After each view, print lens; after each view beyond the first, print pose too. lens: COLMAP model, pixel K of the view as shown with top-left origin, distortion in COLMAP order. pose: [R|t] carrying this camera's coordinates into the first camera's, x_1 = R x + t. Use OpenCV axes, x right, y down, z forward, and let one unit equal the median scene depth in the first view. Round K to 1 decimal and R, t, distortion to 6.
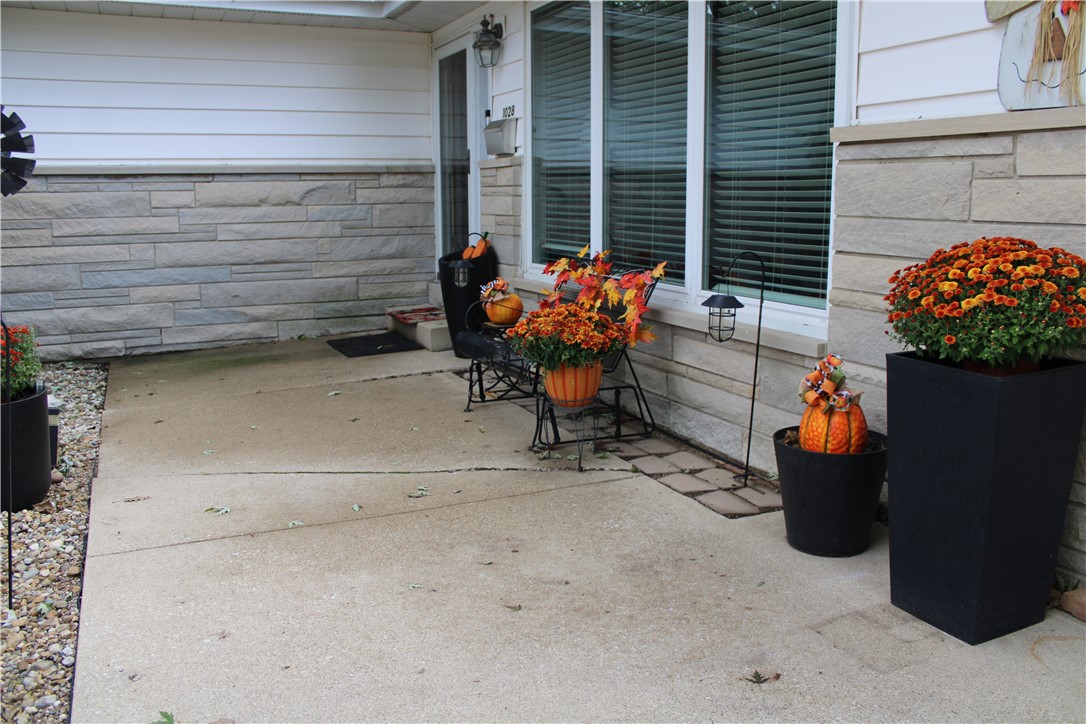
lens RADIAL K [[896.9, 0, 550.2], [0, 896.9, 357.2], [0, 0, 1]] dist [-0.167171, 0.144993]
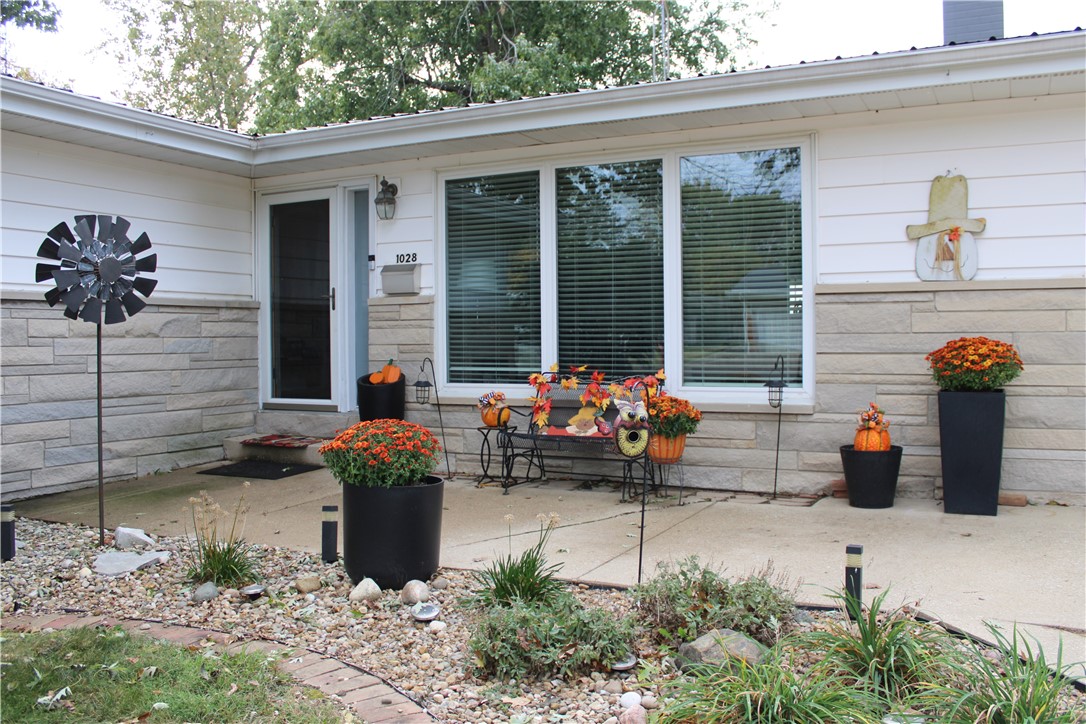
lens RADIAL K [[921.4, 0, 563.3], [0, 921.4, 361.3], [0, 0, 1]] dist [-0.114720, 0.002385]
pose [[0.777743, -0.016527, 0.628365, -0.576631], [0.115880, 0.986290, -0.117487, 0.025663], [-0.617809, 0.164189, 0.768996, -0.051449]]
